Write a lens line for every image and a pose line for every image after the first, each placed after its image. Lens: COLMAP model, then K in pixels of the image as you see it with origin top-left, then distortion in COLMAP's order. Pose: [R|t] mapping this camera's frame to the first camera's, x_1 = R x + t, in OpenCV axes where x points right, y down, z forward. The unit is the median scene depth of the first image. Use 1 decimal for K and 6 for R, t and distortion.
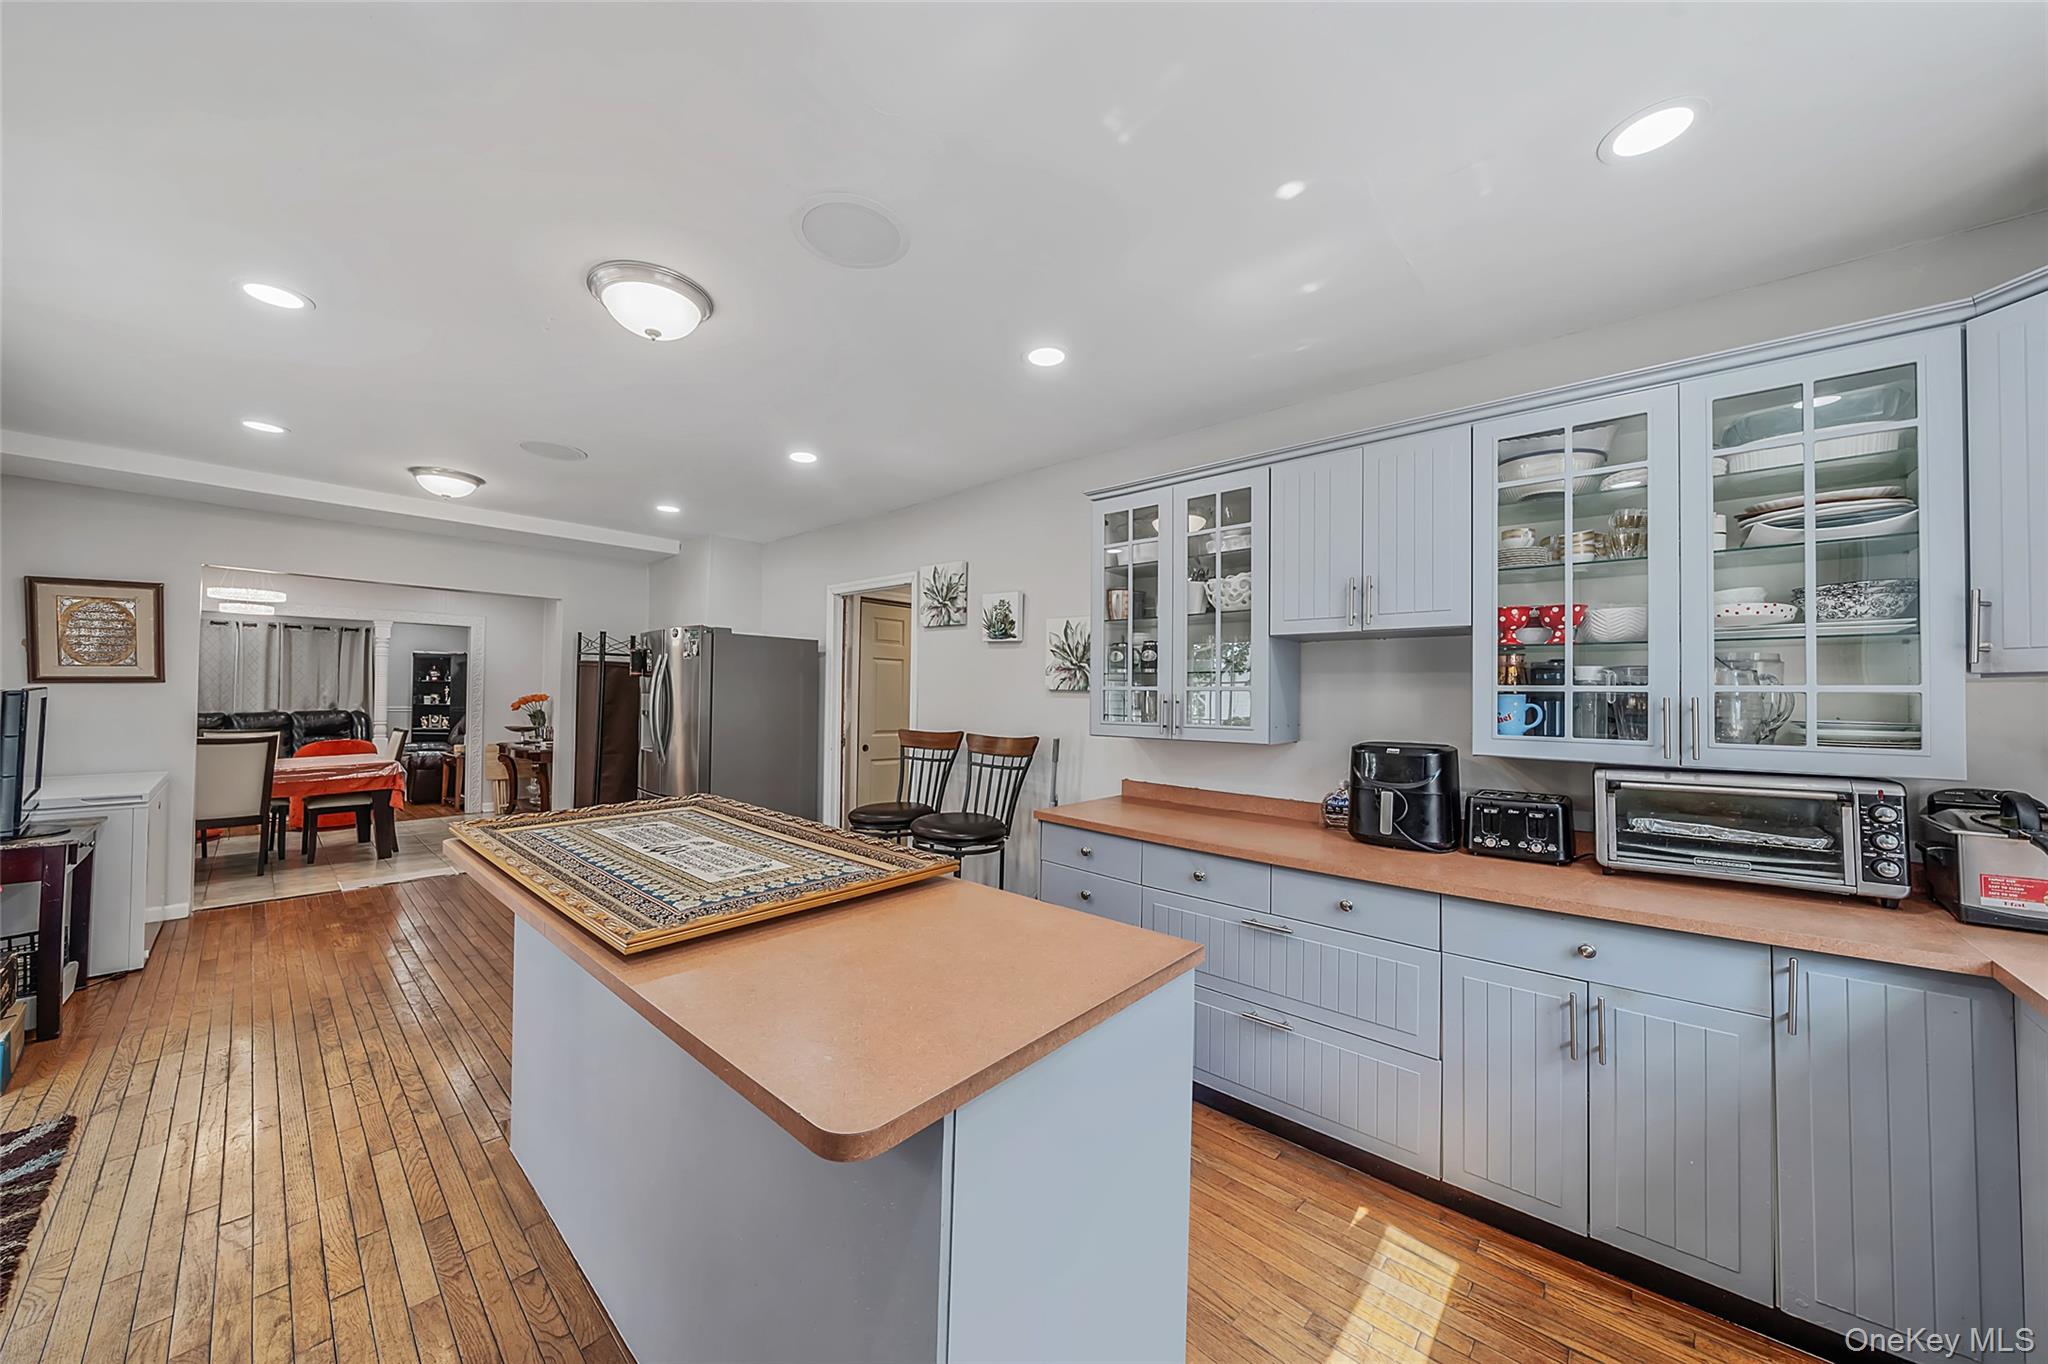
lens RADIAL K [[712.7, 0, 1034.0], [0, 712.7, 684.7], [0, 0, 1]] dist [-0.002754, 0.000014]
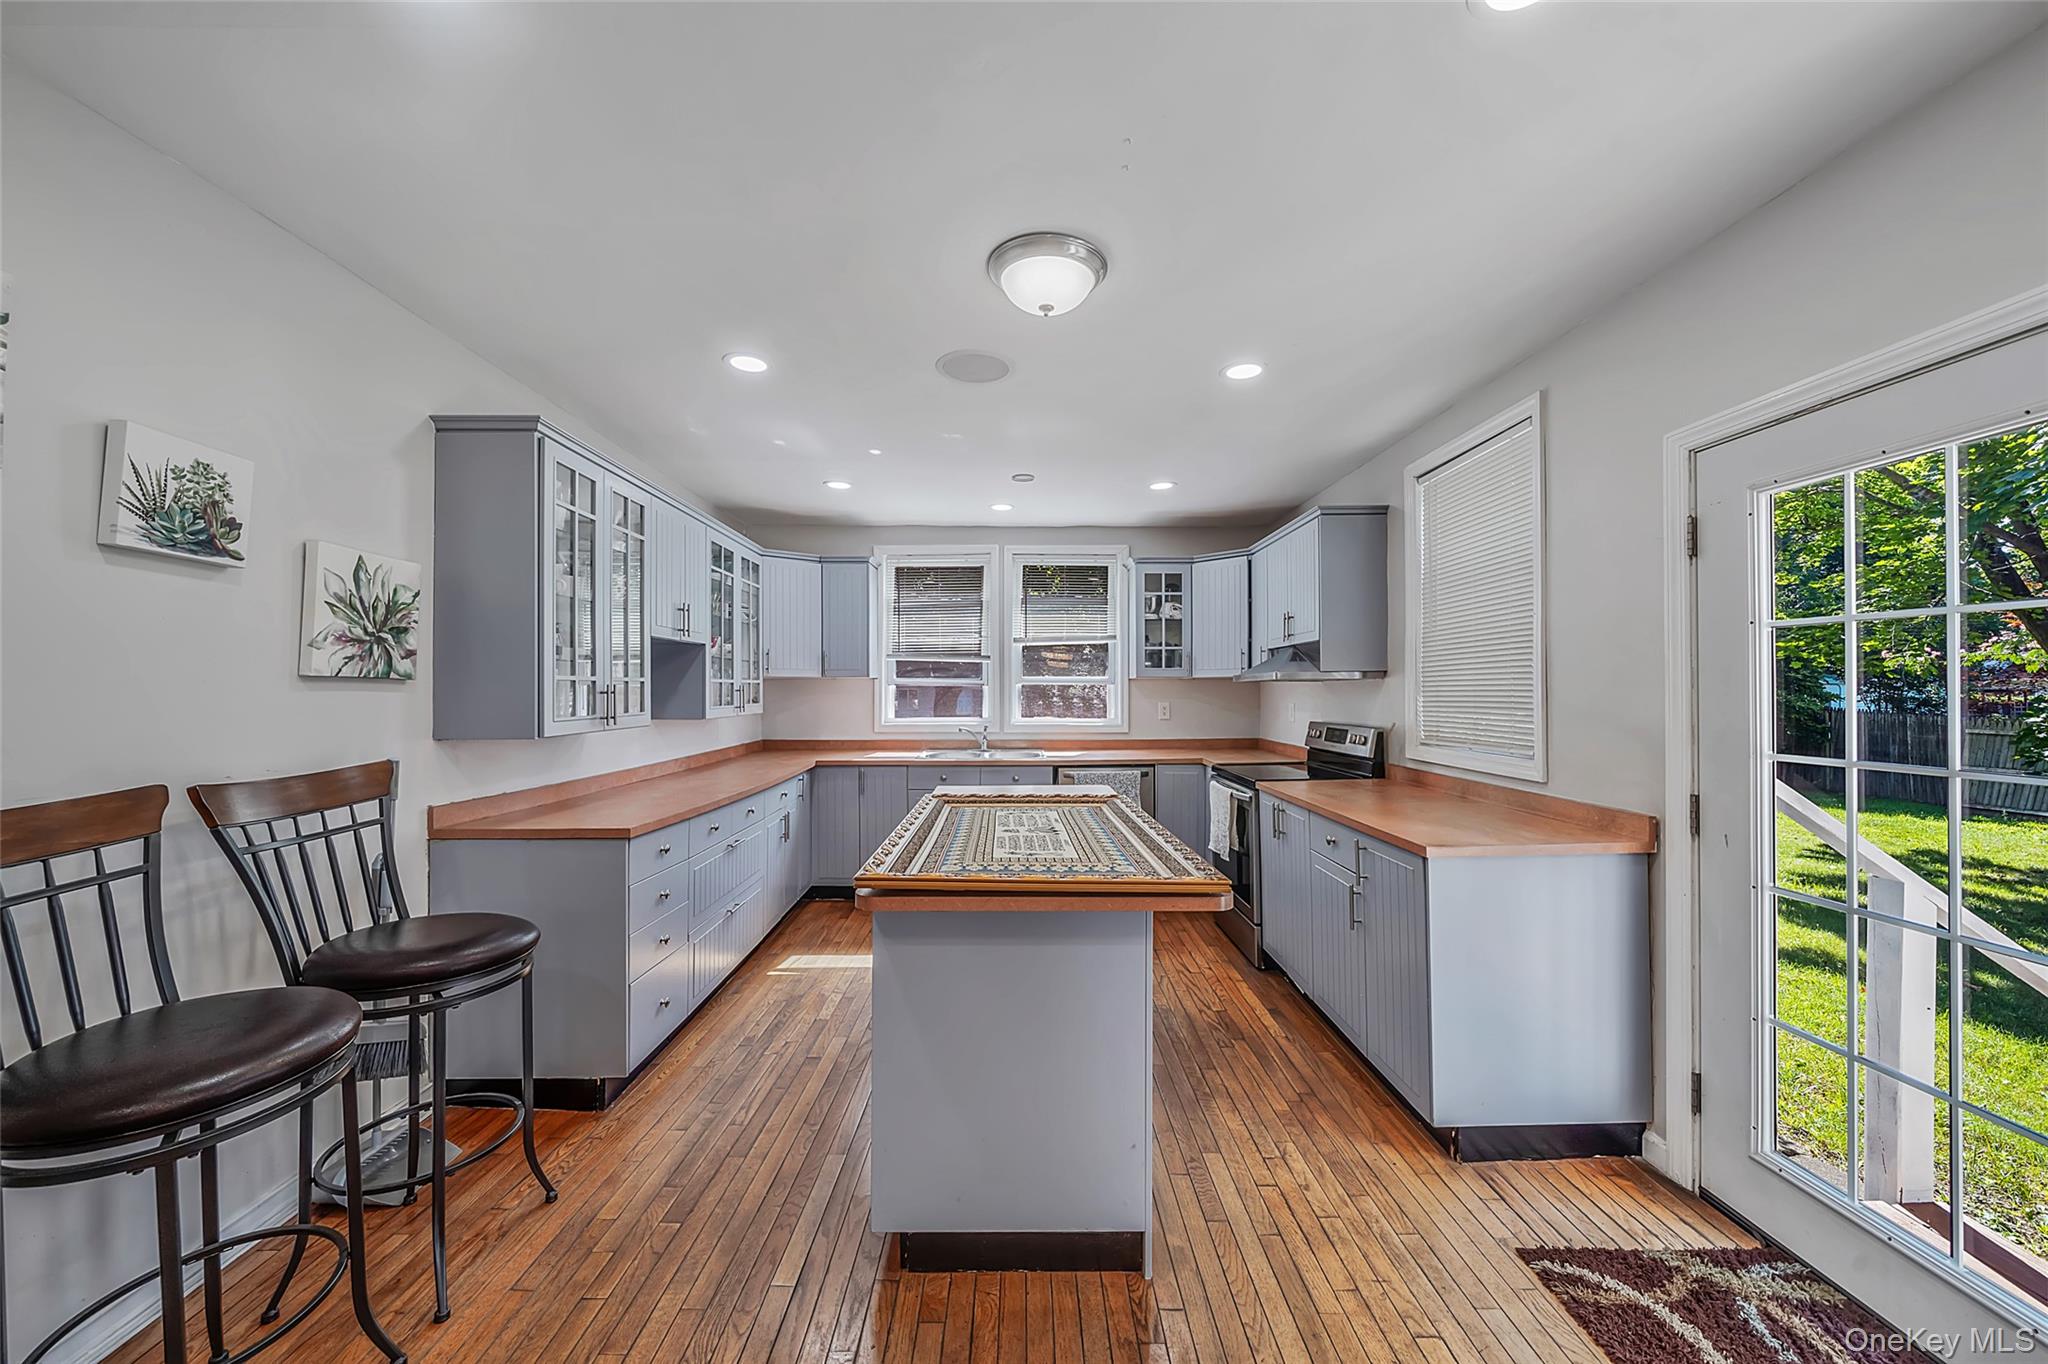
lens RADIAL K [[748.1, 0, 1020.8], [0, 748.1, 687.3], [0, 0, 1]] dist [-0.007340, 0.000182]
pose [[-0.671132, -0.007044, 0.741305, -0.748337], [-0.013457, 0.999906, -0.002682, 0.009862], [-0.741216, -0.011776, -0.671163, 1.001868]]
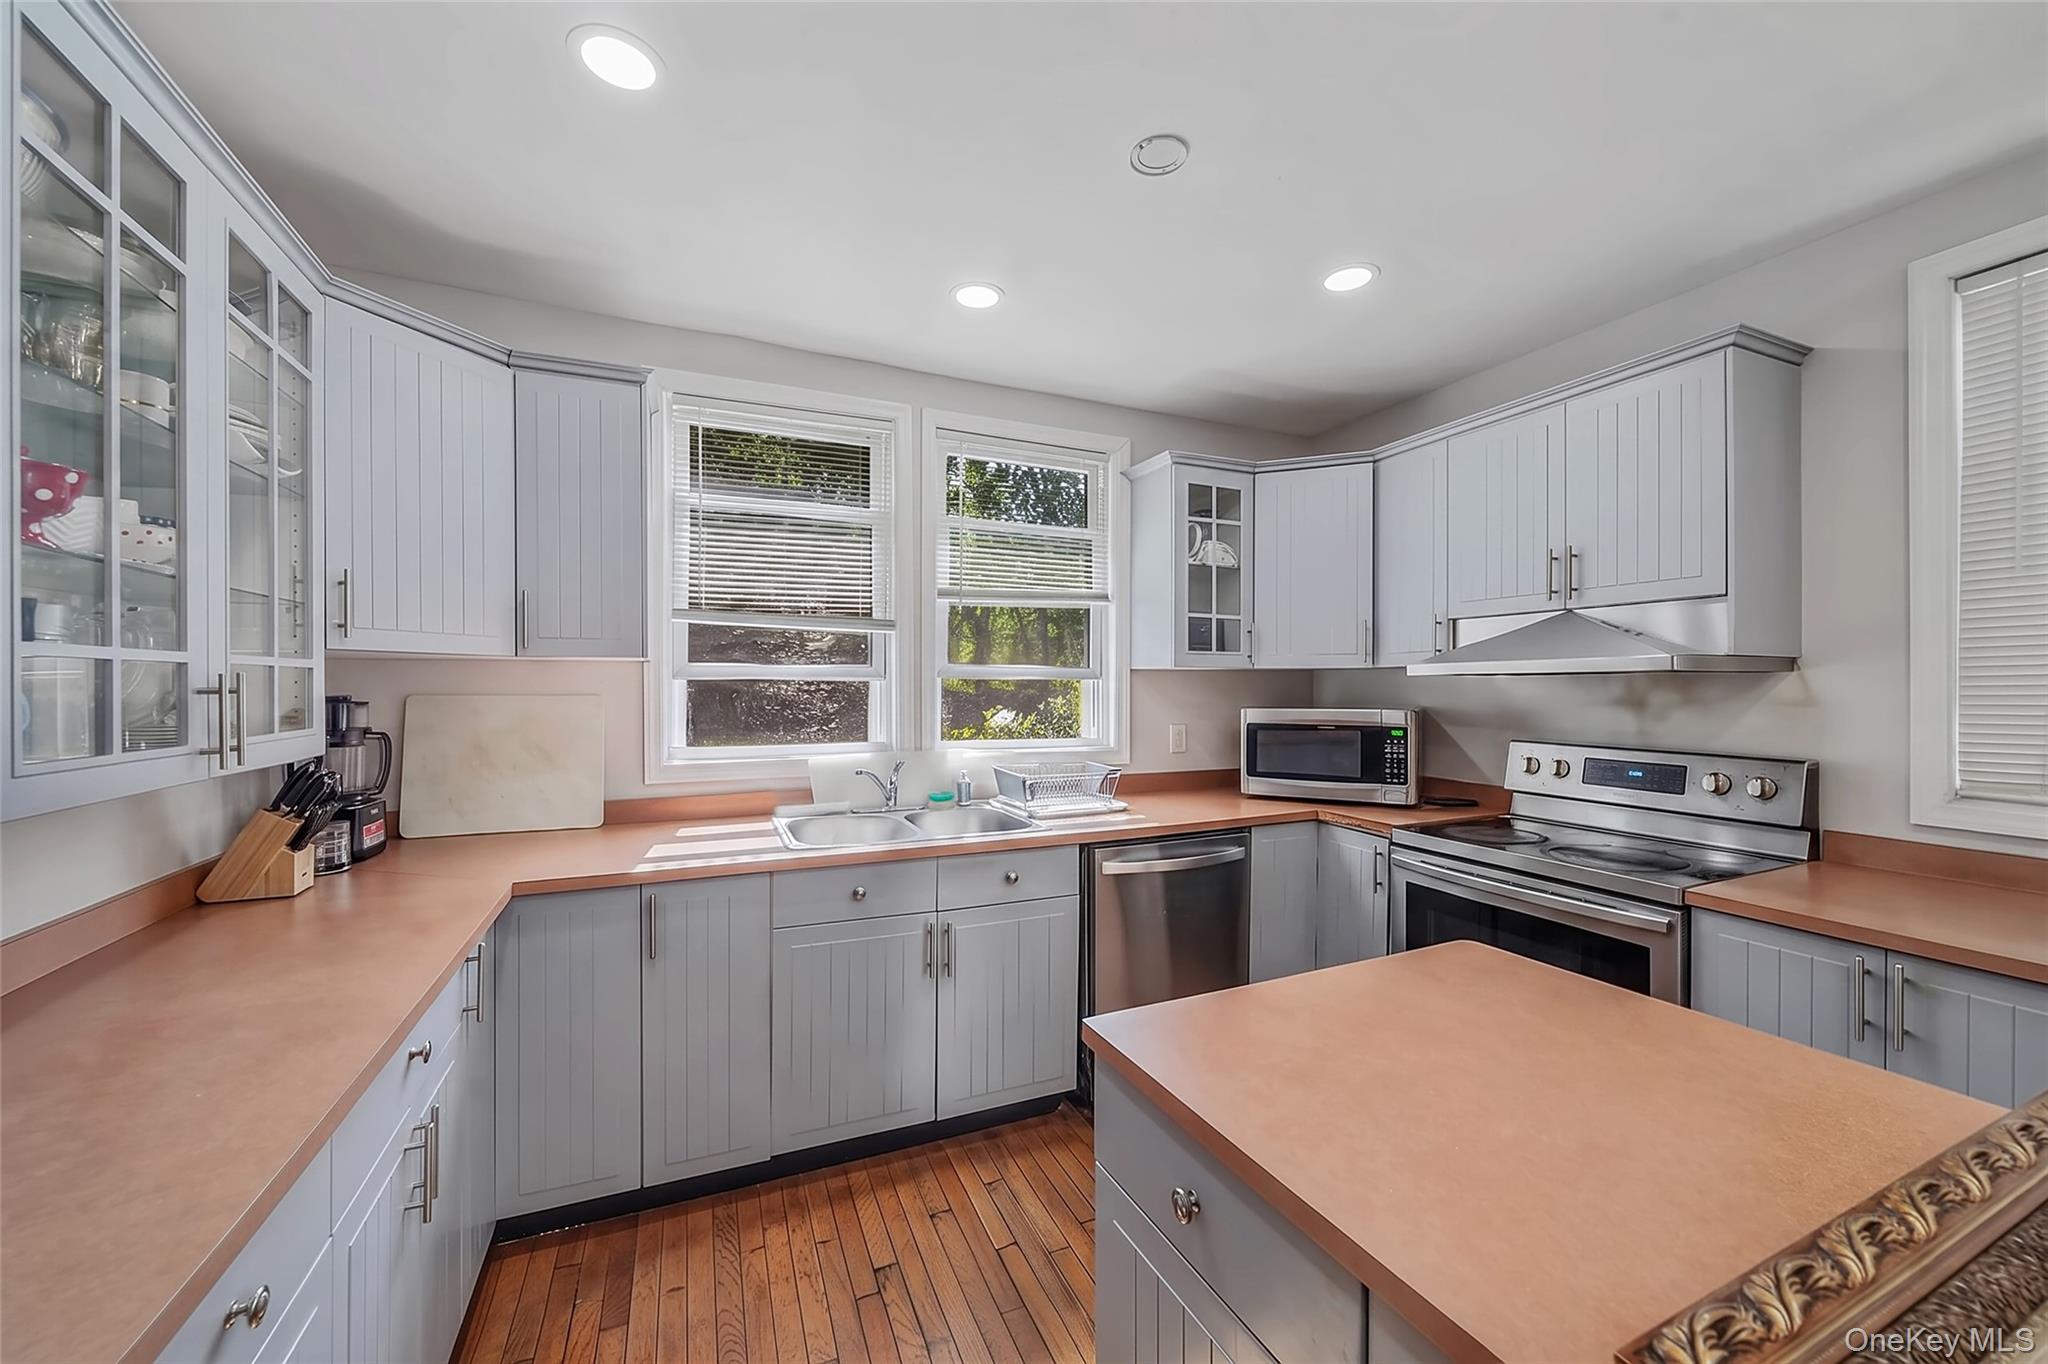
lens RADIAL K [[748.1, 0, 1010.6], [0, 748.1, 689.4], [0, 0, 1]] dist [-0.007340, 0.000182]
pose [[-0.912620, -0.012946, 0.408604, 0.015180], [-0.014924, 0.999887, -0.001652, 0.012516], [-0.408536, -0.007606, -0.912710, 0.676144]]
